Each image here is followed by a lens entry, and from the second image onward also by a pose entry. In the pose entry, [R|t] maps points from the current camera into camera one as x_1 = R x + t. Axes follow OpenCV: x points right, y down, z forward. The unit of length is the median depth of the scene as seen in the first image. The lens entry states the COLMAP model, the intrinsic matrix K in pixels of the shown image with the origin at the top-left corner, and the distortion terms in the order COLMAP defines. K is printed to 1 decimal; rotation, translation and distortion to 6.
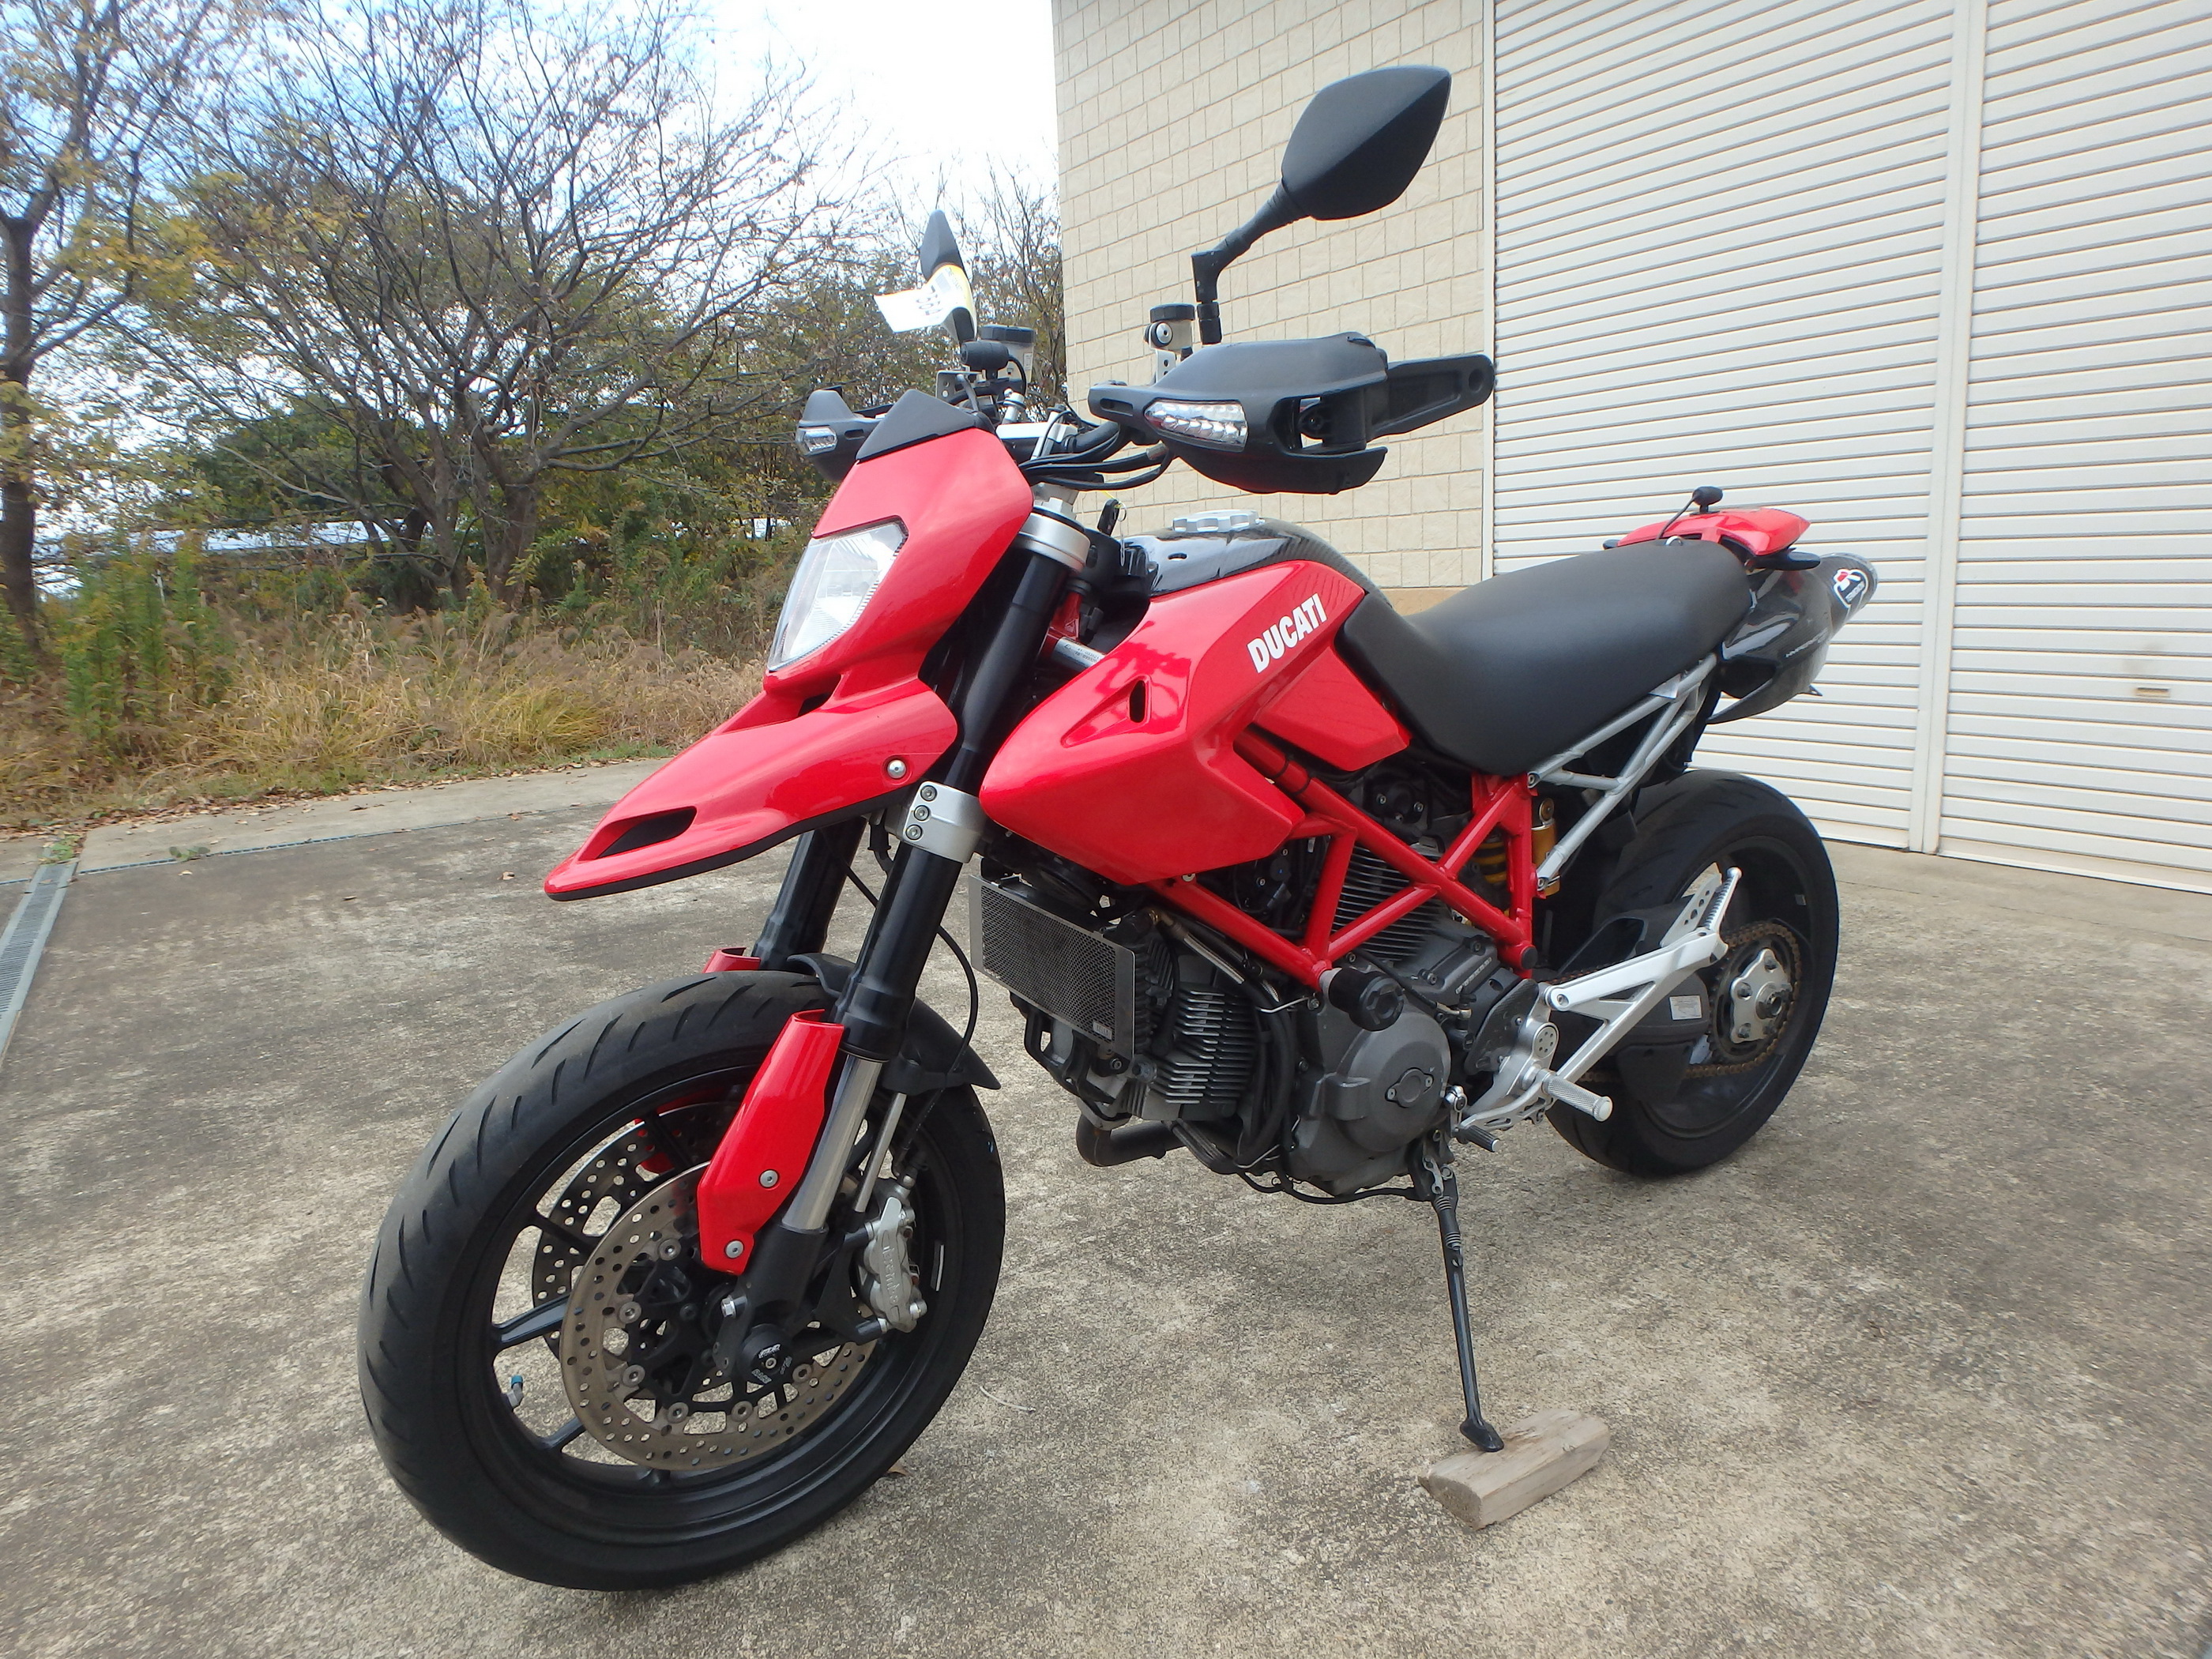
lens RADIAL K [[1375.9, 0, 1083.4], [0, 1375.9, 836.0], [0, 0, 1]] dist [-0.042658, 0.009157]
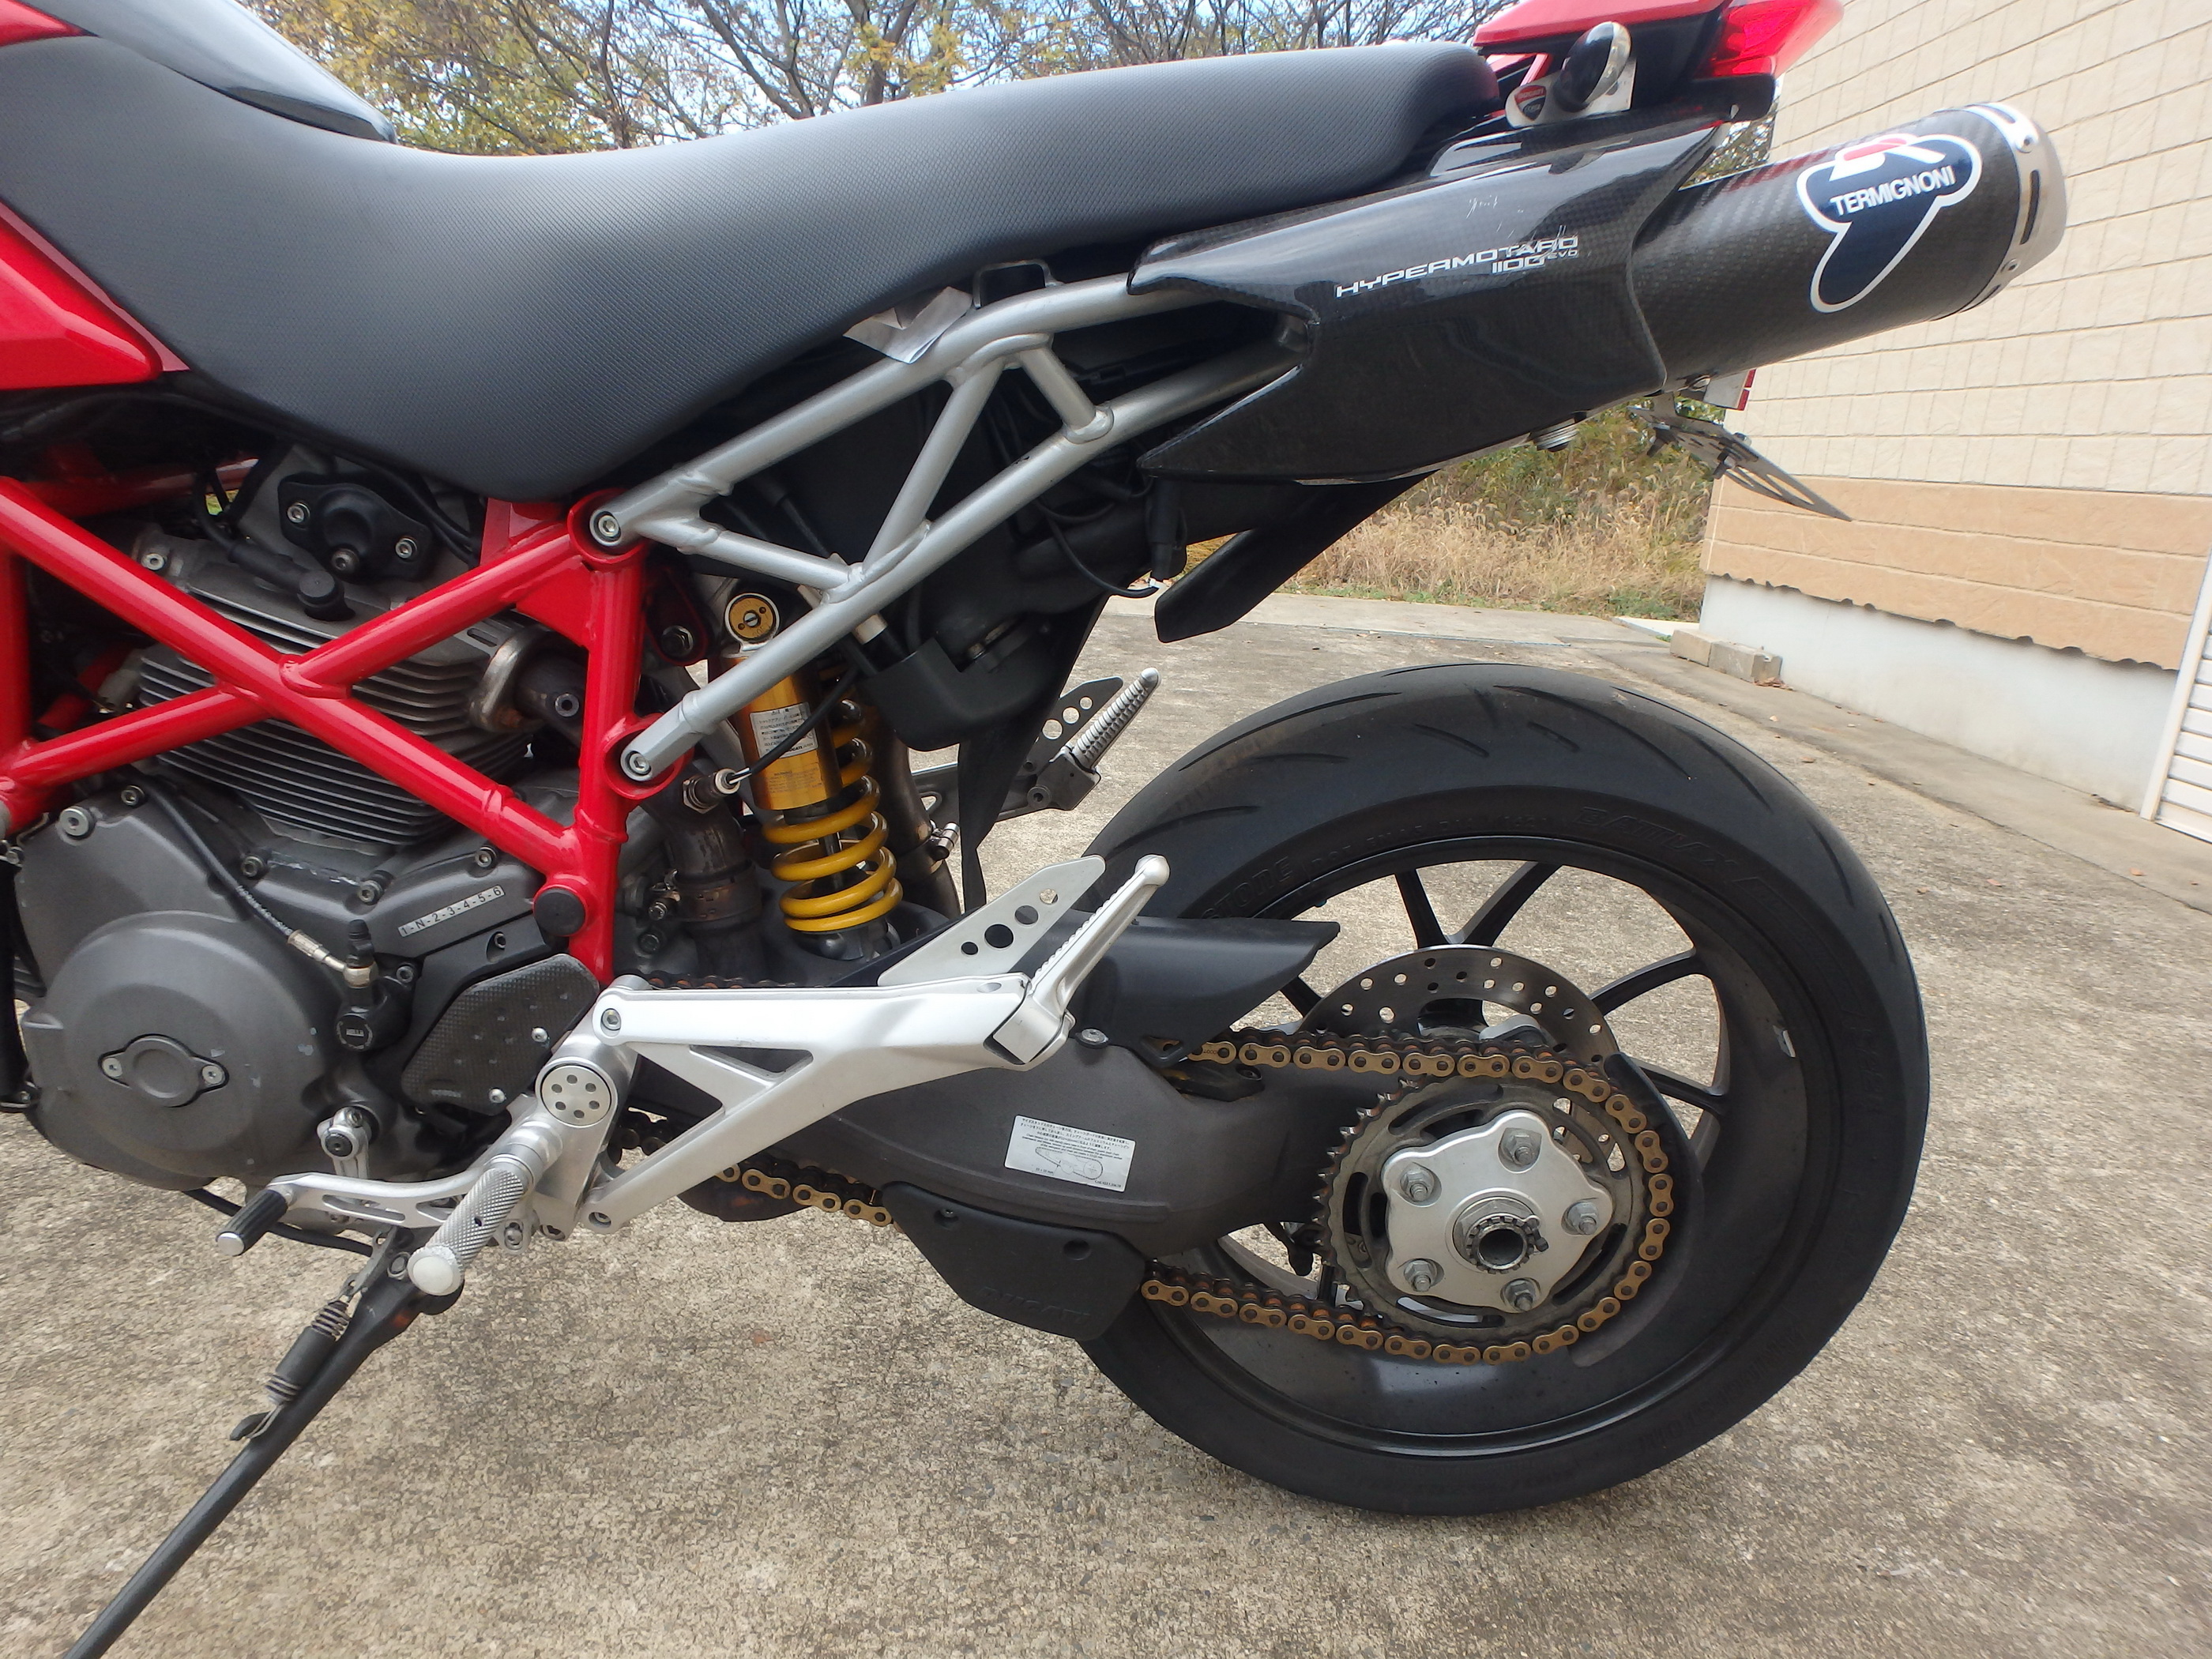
lens RADIAL K [[1375.9, 0, 1125.1], [0, 1375.9, 816.3], [0, 0, 1]] dist [-0.042658, 0.009157]
pose [[0.833692, 0.235742, -0.499384, 0.713977], [-0.198609, 0.971792, 0.127183, -0.040738], [0.515279, -0.006850, 0.856995, 0.703047]]
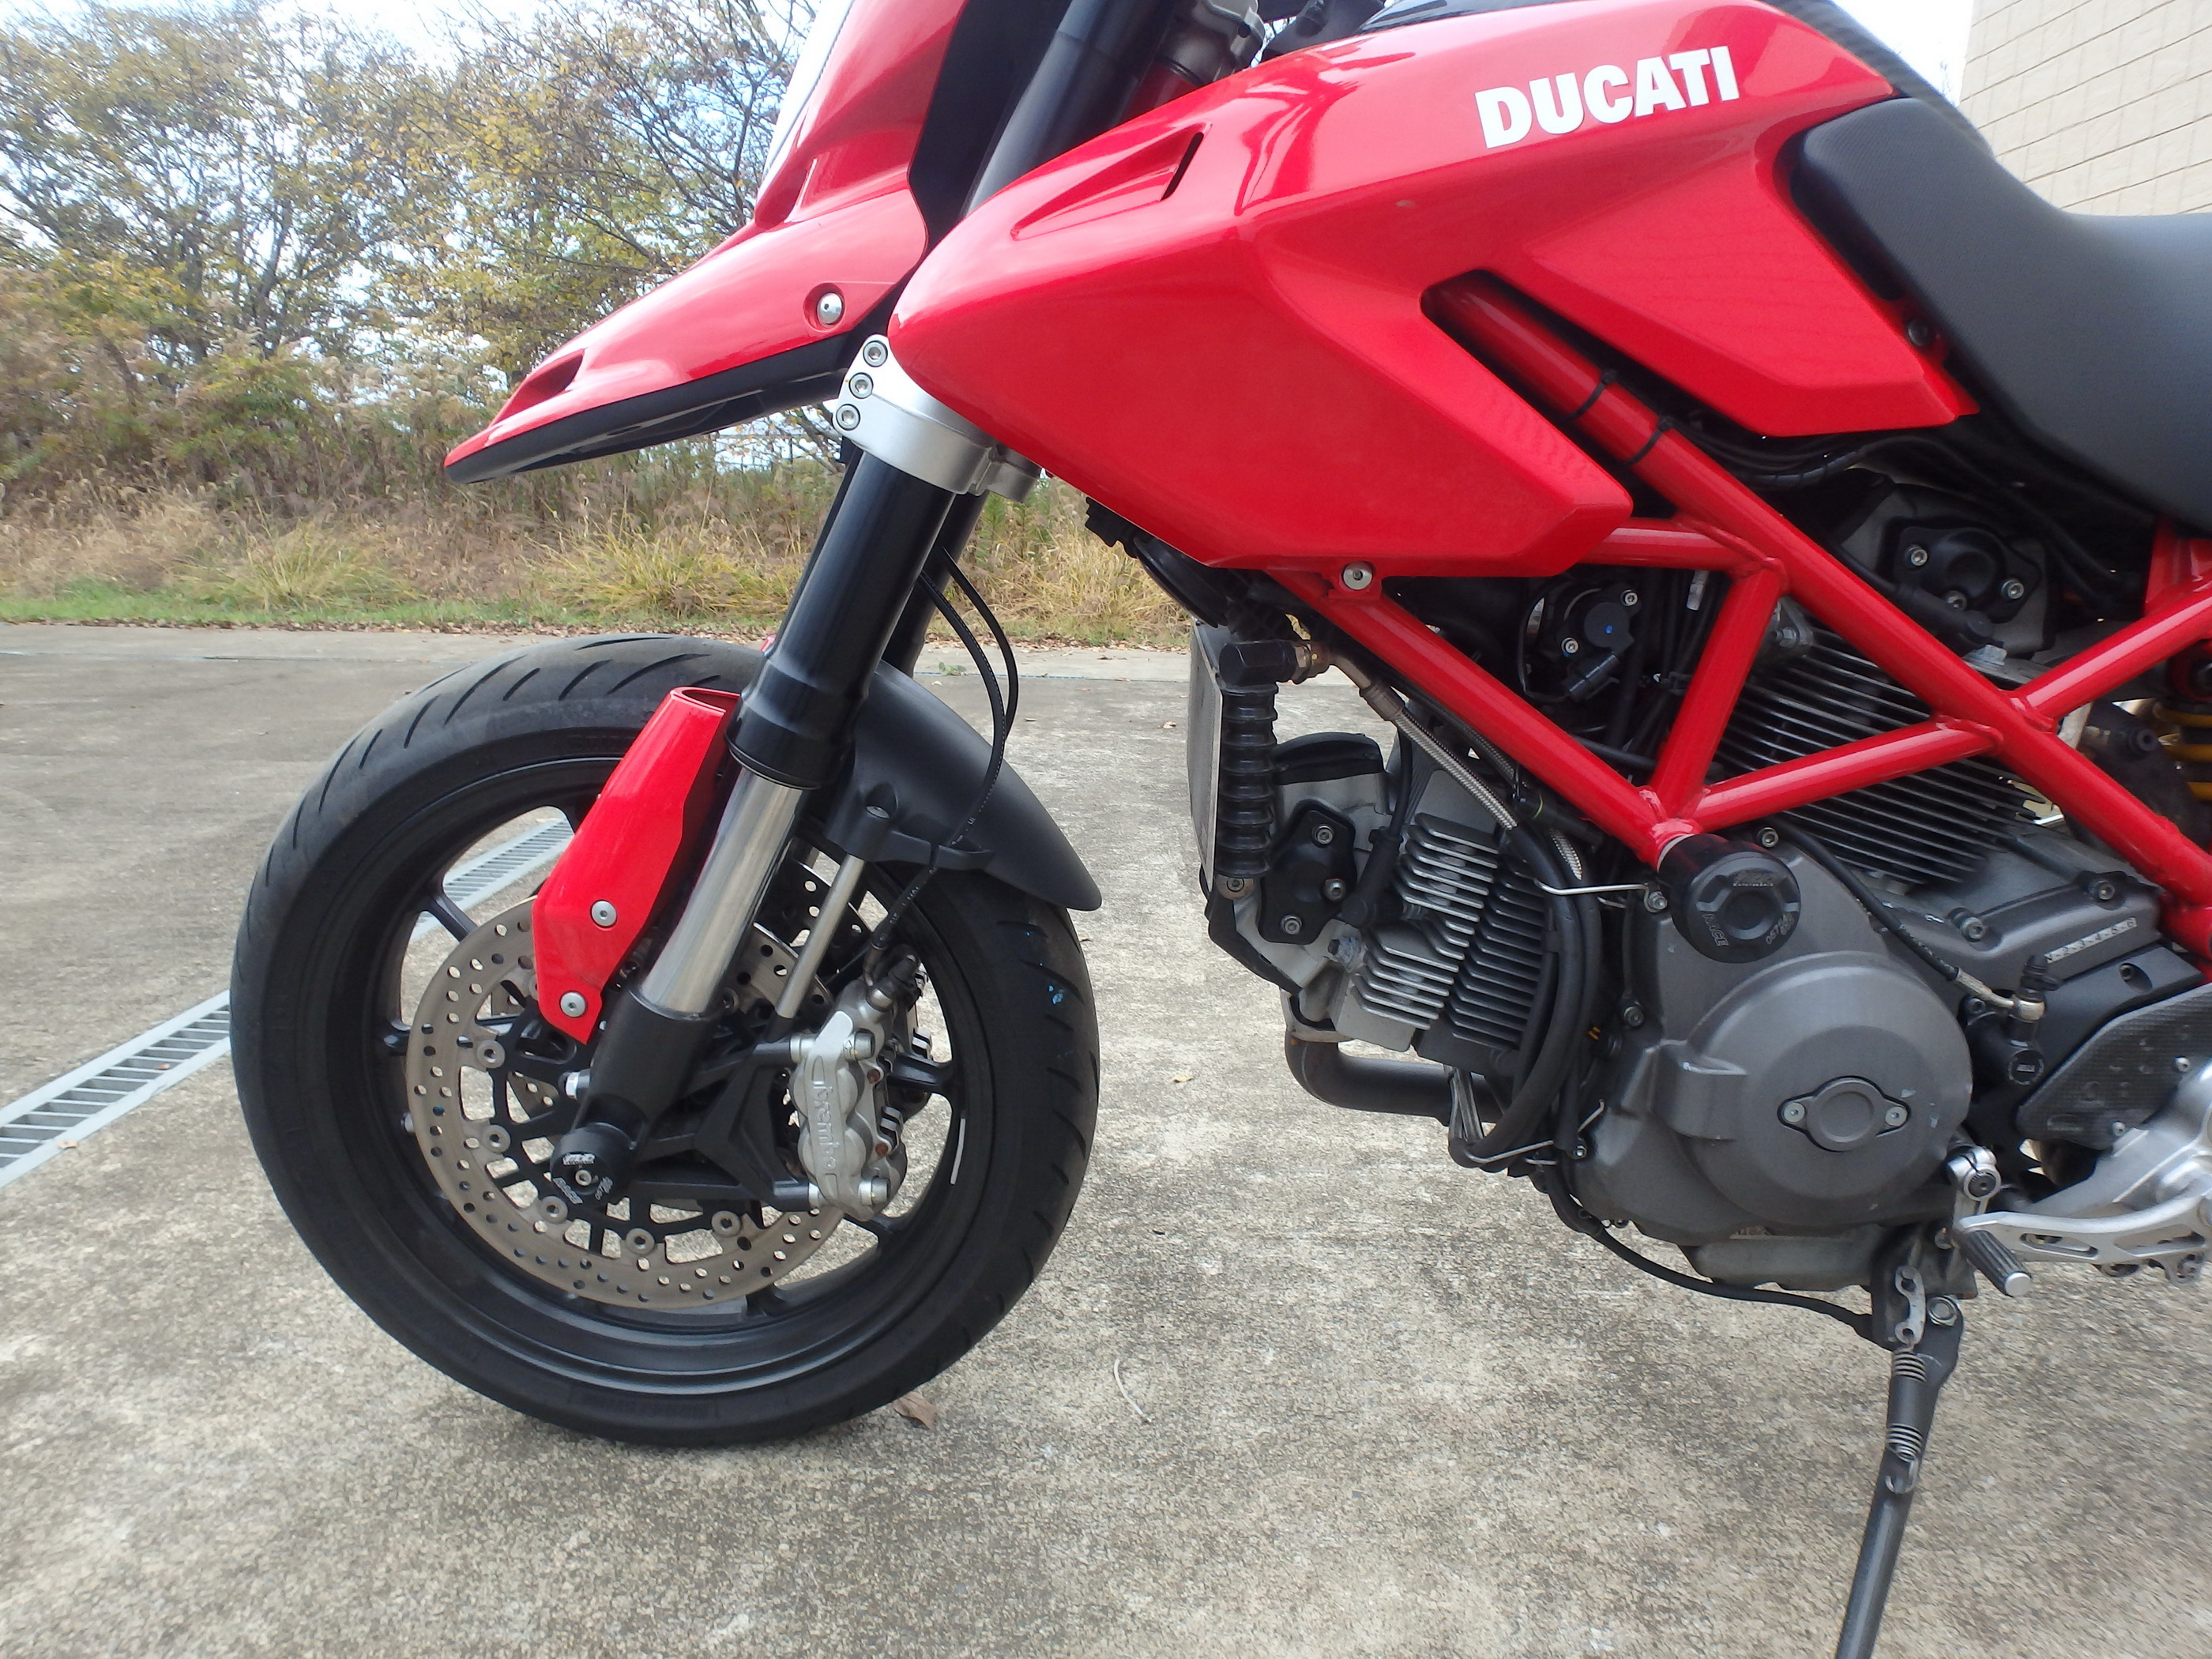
lens RADIAL K [[1375.9, 0, 1111.6], [0, 1375.9, 803.0], [0, 0, 1]] dist [-0.042658, 0.009157]
pose [[0.830664, 0.179761, -0.526957, 0.239656], [-0.170804, 0.983084, 0.066116, 0.078270], [0.529928, 0.035086, 0.847316, 0.400135]]
